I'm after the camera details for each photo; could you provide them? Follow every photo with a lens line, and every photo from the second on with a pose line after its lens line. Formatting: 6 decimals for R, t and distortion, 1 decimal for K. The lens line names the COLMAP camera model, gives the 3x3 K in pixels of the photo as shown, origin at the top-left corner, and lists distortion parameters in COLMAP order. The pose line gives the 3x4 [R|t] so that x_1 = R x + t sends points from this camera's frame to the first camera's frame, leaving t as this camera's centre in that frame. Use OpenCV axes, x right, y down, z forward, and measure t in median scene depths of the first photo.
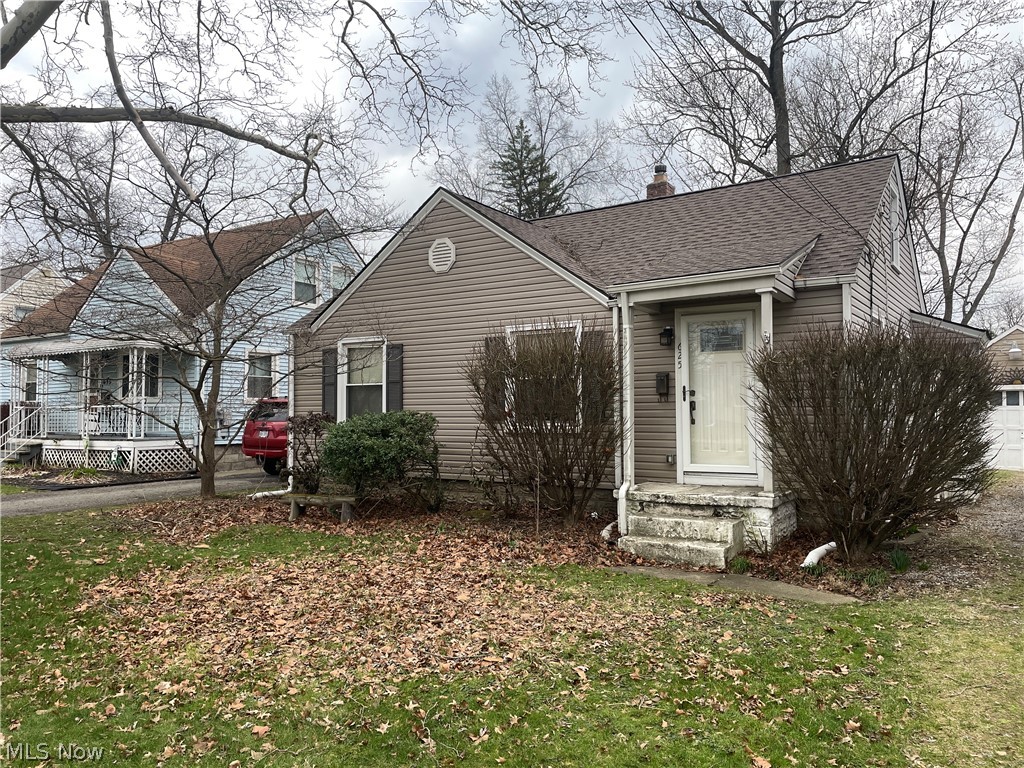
lens RADIAL K [[768.3, 0, 513.9], [0, 768.3, 384.0], [0, 0, 1]] dist [0.065203, -0.000914]
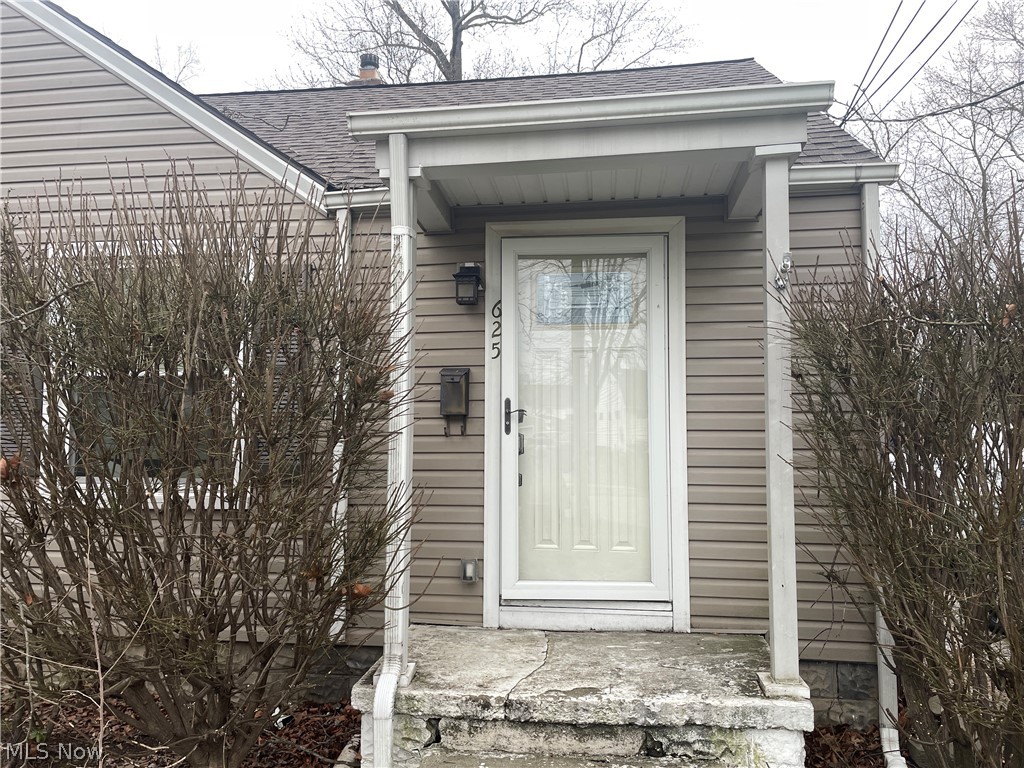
lens RADIAL K [[768.3, 0, 511.2], [0, 768.3, 385.4], [0, 0, 1]] dist [0.065203, -0.000914]
pose [[0.893199, 0.036495, 0.448179, 0.028624], [-0.020900, 0.998993, -0.039695, 0.012070], [-0.449176, 0.026089, 0.893062, 0.612945]]
